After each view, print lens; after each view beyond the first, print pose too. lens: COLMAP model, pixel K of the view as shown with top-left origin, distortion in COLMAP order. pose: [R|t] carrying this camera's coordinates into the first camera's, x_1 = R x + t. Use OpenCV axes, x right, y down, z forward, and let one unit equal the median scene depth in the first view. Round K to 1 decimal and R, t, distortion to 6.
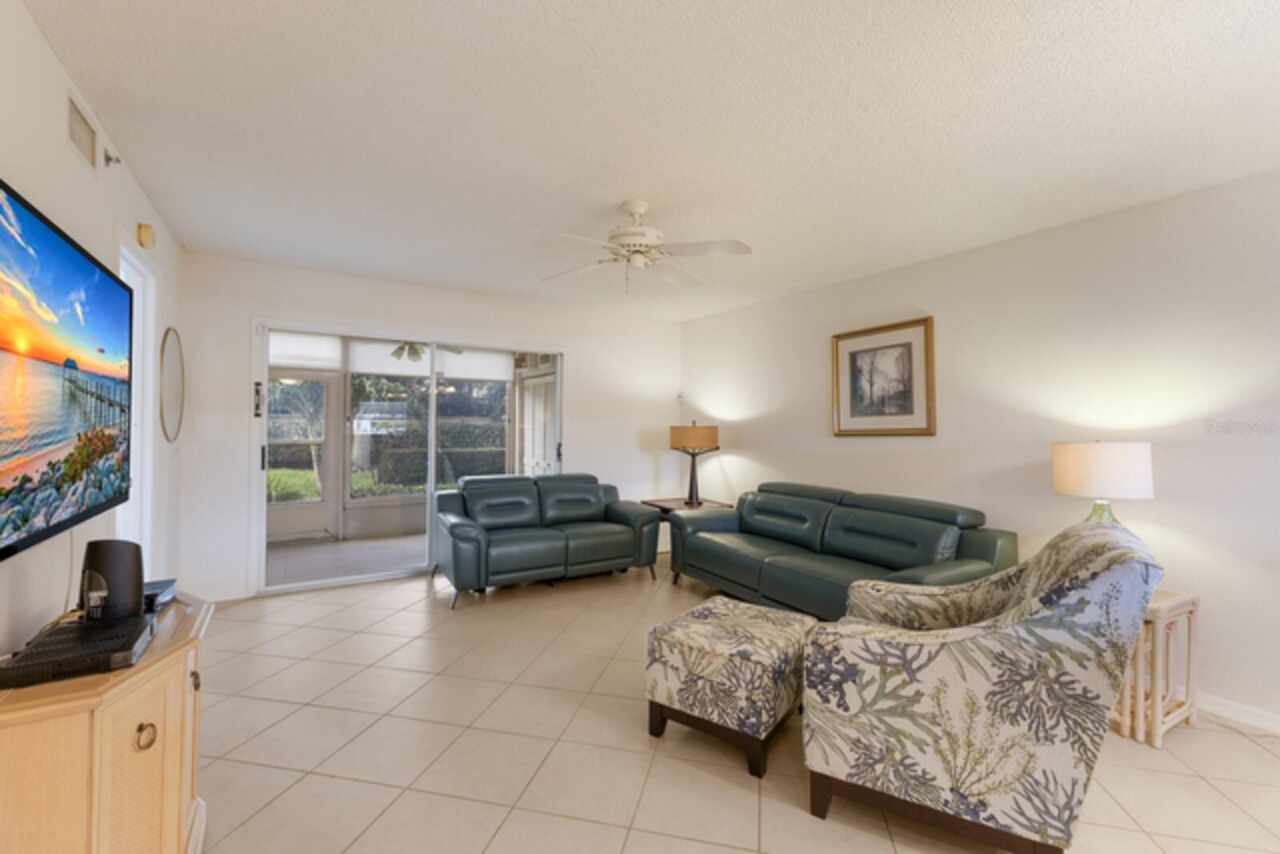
lens RADIAL K [[559.3, 0, 633.5], [0, 559.3, 427.5], [0, 0, 1]] dist [0.026760, 0.000285]
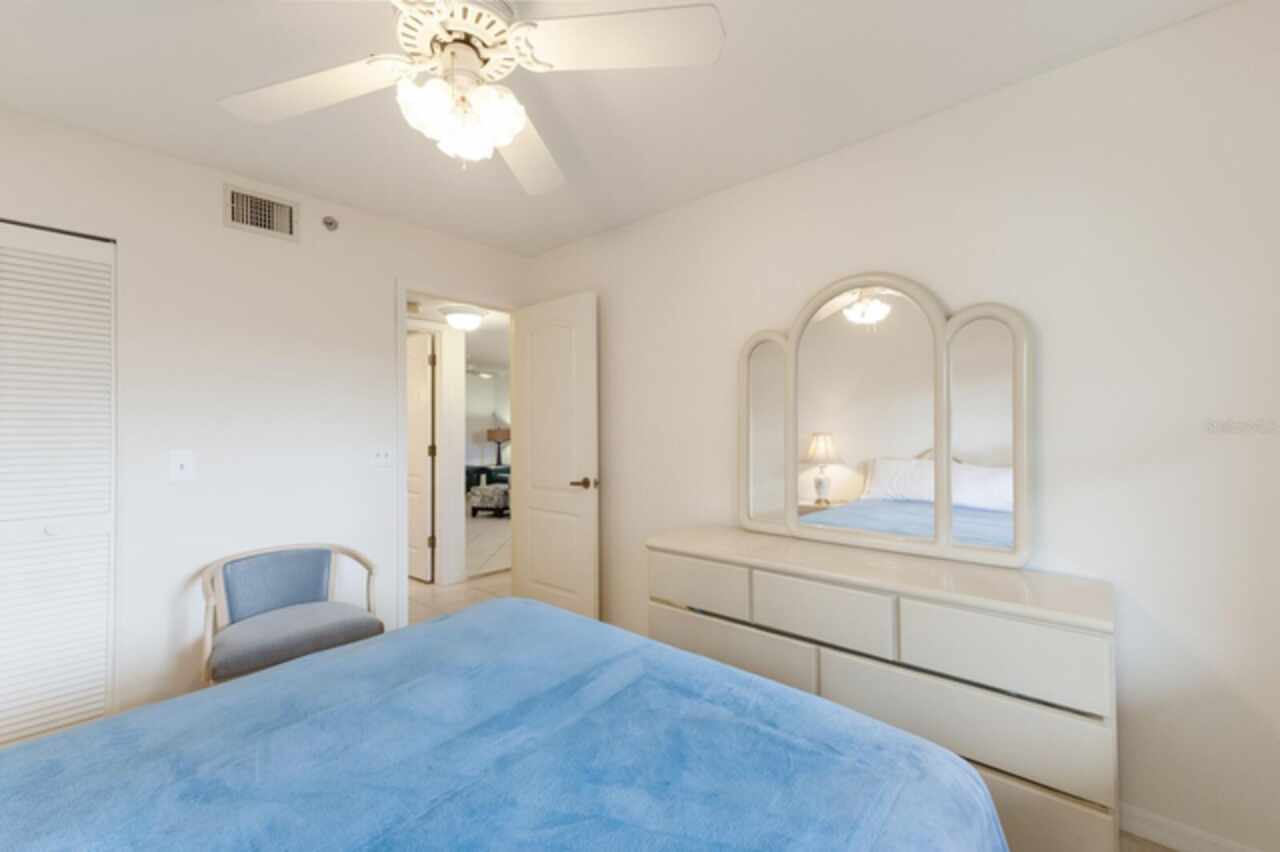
lens RADIAL K [[559.3, 0, 633.5], [0, 559.3, 426.5], [0, 0, 1]] dist [0.026760, 0.000285]
pose [[0.963129, -0.004296, 0.269006, 0.034029], [0.003542, 0.999988, 0.003287, -0.023873], [-0.269017, -0.002213, 0.963133, -1.584553]]
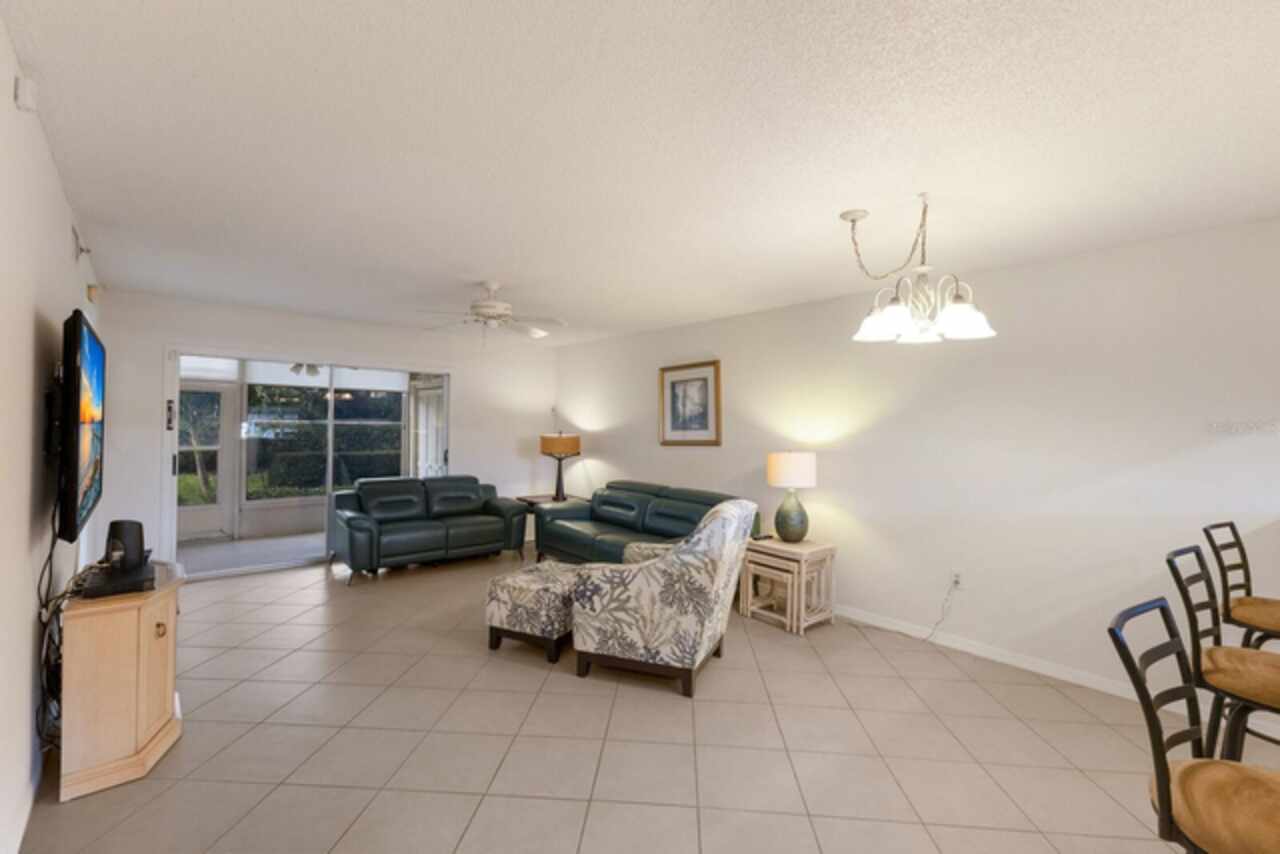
lens RADIAL K [[559.3, 0, 633.5], [0, 559.3, 427.5], [0, 0, 1]] dist [0.026760, 0.000285]
pose [[0.987758, 0.003351, 0.155959, 0.099015], [-0.003436, 0.999994, 0.000274, -0.027896], [-0.155957, -0.000807, 0.987763, -0.312583]]
